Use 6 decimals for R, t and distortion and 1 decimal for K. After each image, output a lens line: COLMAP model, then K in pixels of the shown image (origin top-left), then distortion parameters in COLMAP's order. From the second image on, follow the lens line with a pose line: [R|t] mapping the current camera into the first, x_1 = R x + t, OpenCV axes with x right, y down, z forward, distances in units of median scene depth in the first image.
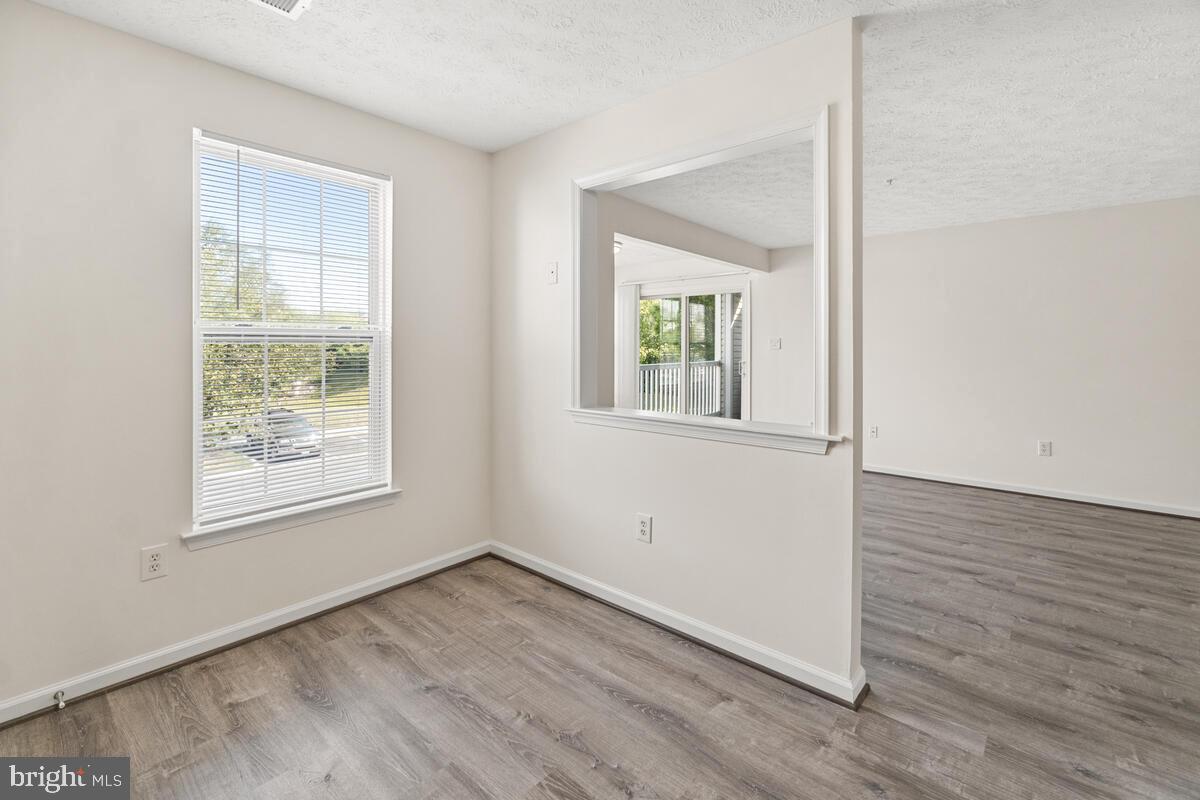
lens RADIAL K [[535.8, 0, 597.9], [0, 535.8, 346.0], [0, 0, 1]] dist [-0.002549, 0.000408]
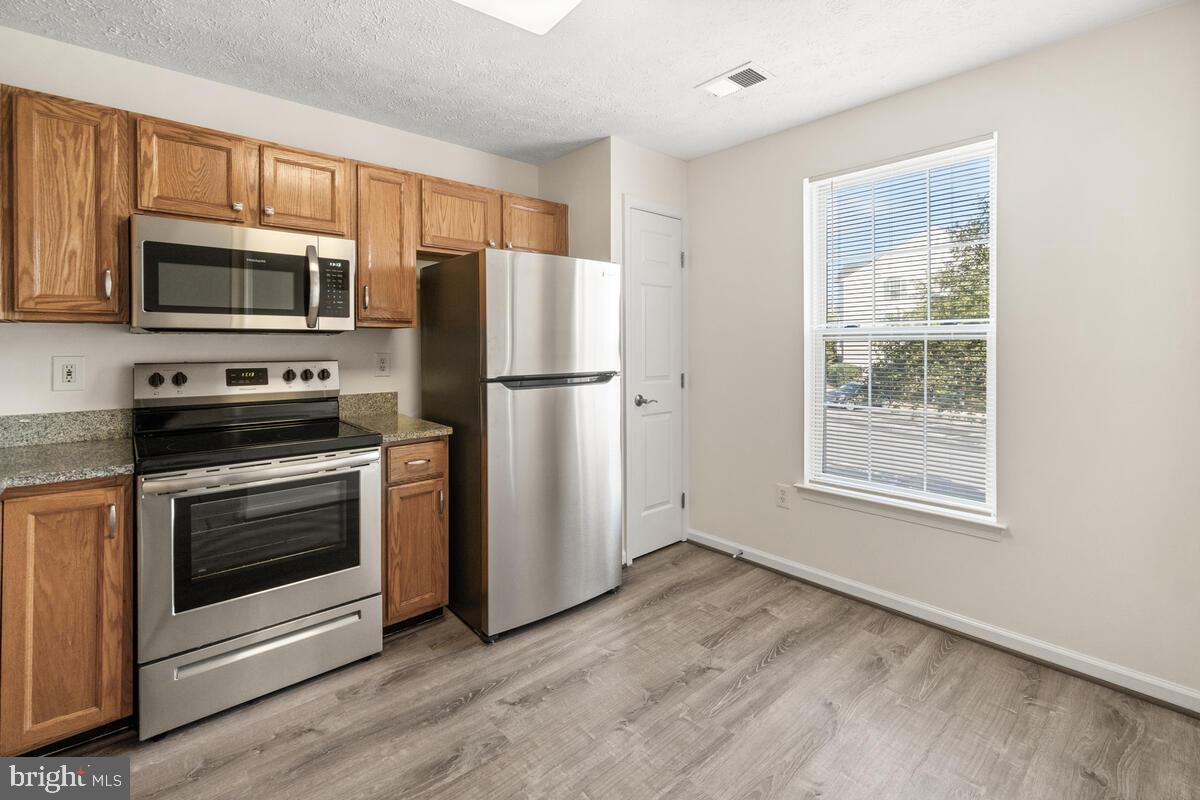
lens RADIAL K [[535.8, 0, 597.9], [0, 535.8, 346.0], [0, 0, 1]] dist [-0.002549, 0.000408]
pose [[-0.123219, 0.001775, -0.992378, 0.559654], [0.005108, 0.999986, 0.001155, -0.000194], [0.992366, -0.004927, -0.123226, 0.593120]]
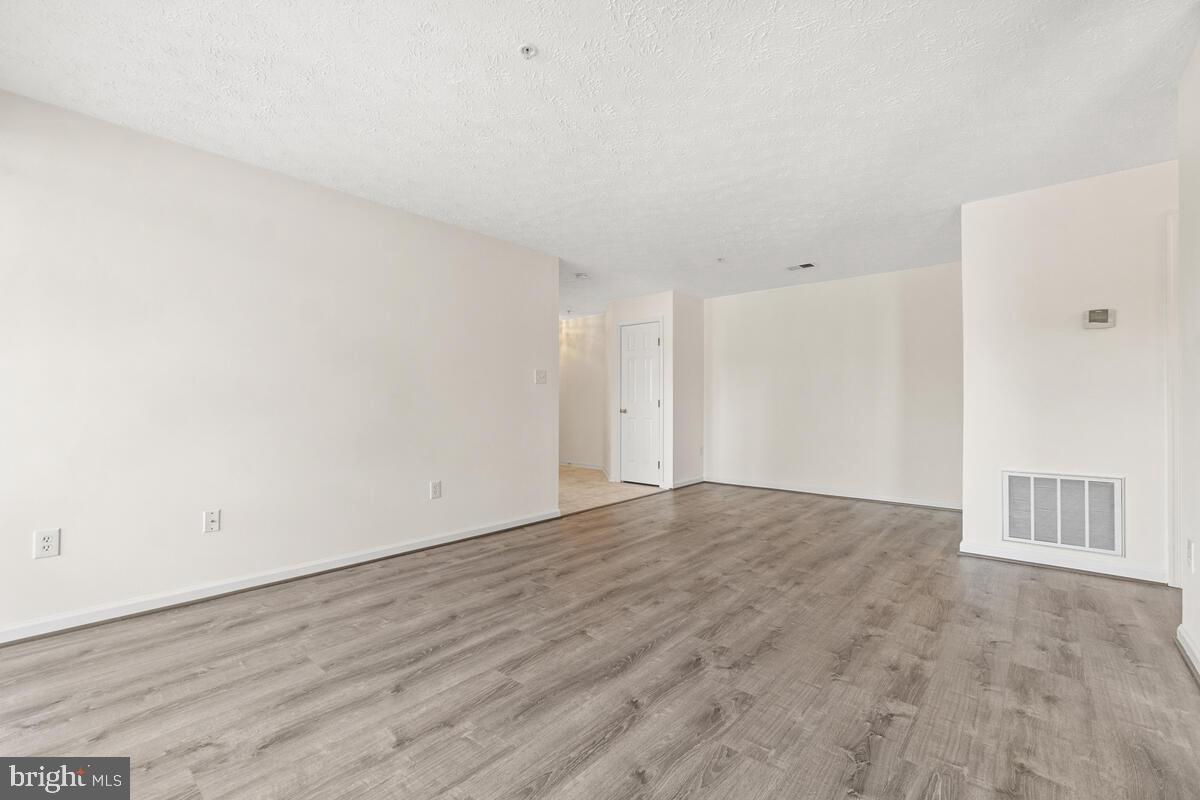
lens RADIAL K [[512.8, 0, 600.8], [0, 512.8, 391.6], [0, 0, 1]] dist [-0.002217, 0.000620]
pose [[-0.012352, 0.020853, 0.999706, 0.008752], [-0.004105, 0.999773, -0.020905, 0.096846], [-0.999915, -0.004362, -0.012263, 1.443398]]
